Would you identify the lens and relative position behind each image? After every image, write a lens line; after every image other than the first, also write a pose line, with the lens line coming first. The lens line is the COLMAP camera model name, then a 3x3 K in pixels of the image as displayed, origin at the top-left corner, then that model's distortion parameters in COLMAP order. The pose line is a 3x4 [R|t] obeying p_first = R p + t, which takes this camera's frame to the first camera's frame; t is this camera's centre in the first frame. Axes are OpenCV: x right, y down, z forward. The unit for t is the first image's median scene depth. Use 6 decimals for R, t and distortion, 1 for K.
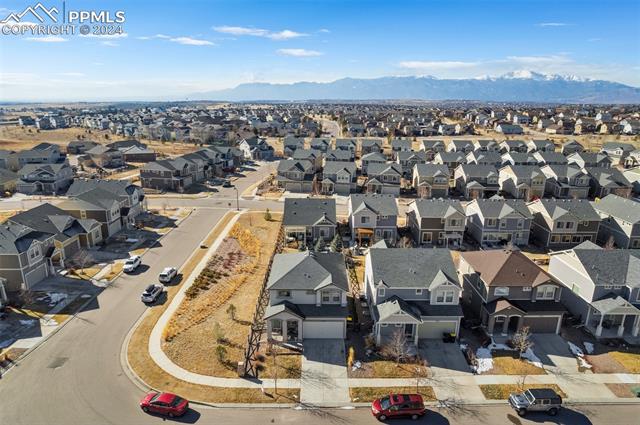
lens RADIAL K [[415.8, 0, 318.1], [0, 415.8, 214.0], [0, 0, 1]] dist [-0.071873, 0.055843]
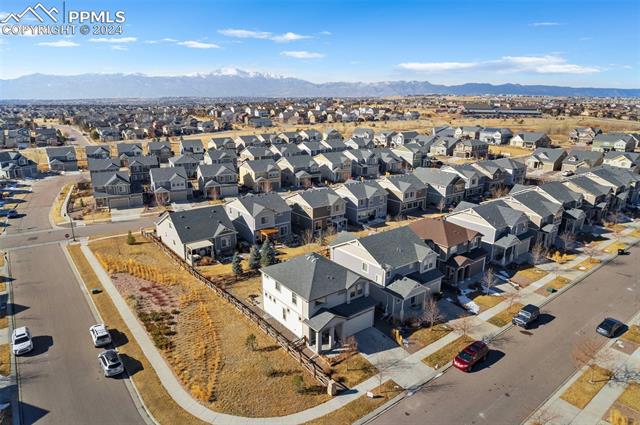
lens RADIAL K [[415.8, 0, 318.1], [0, 415.8, 214.0], [0, 0, 1]] dist [-0.071873, 0.055843]
pose [[0.796159, -0.173483, 0.579685, -0.444300], [0.169357, 0.983617, 0.061769, -0.050386], [-0.580904, 0.048996, 0.812496, 0.150061]]
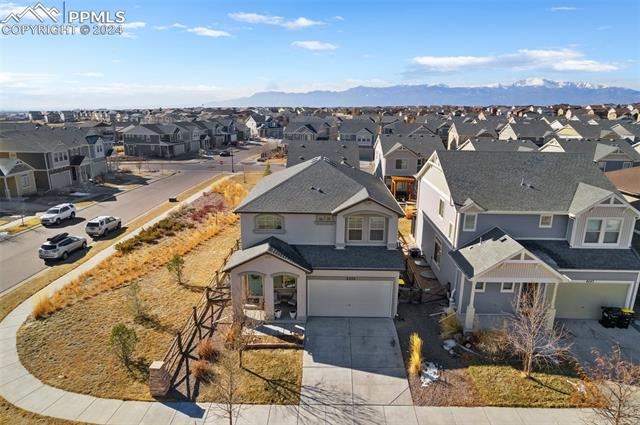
lens RADIAL K [[408.1, 0, 320.0], [0, 408.1, 212.5], [0, 0, 1]] dist [-0.074142, 0.059550]
pose [[0.999620, 0.005508, -0.027010, -0.007080], [-0.006005, 0.999813, -0.018365, 0.136788], [0.026904, 0.018521, 0.999466, 0.379761]]
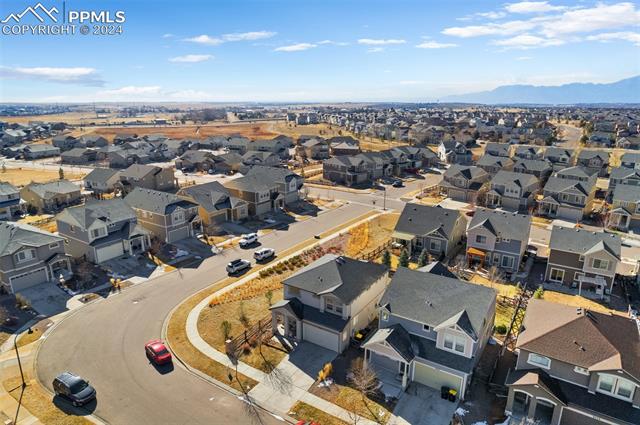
lens RADIAL K [[408.1, 0, 320.0], [0, 408.1, 212.5], [0, 0, 1]] dist [-0.074142, 0.059550]
pose [[0.835181, 0.143867, -0.530825, 0.339463], [-0.145418, 0.988596, 0.039137, -0.031518], [0.530402, 0.044505, 0.846577, 0.134618]]
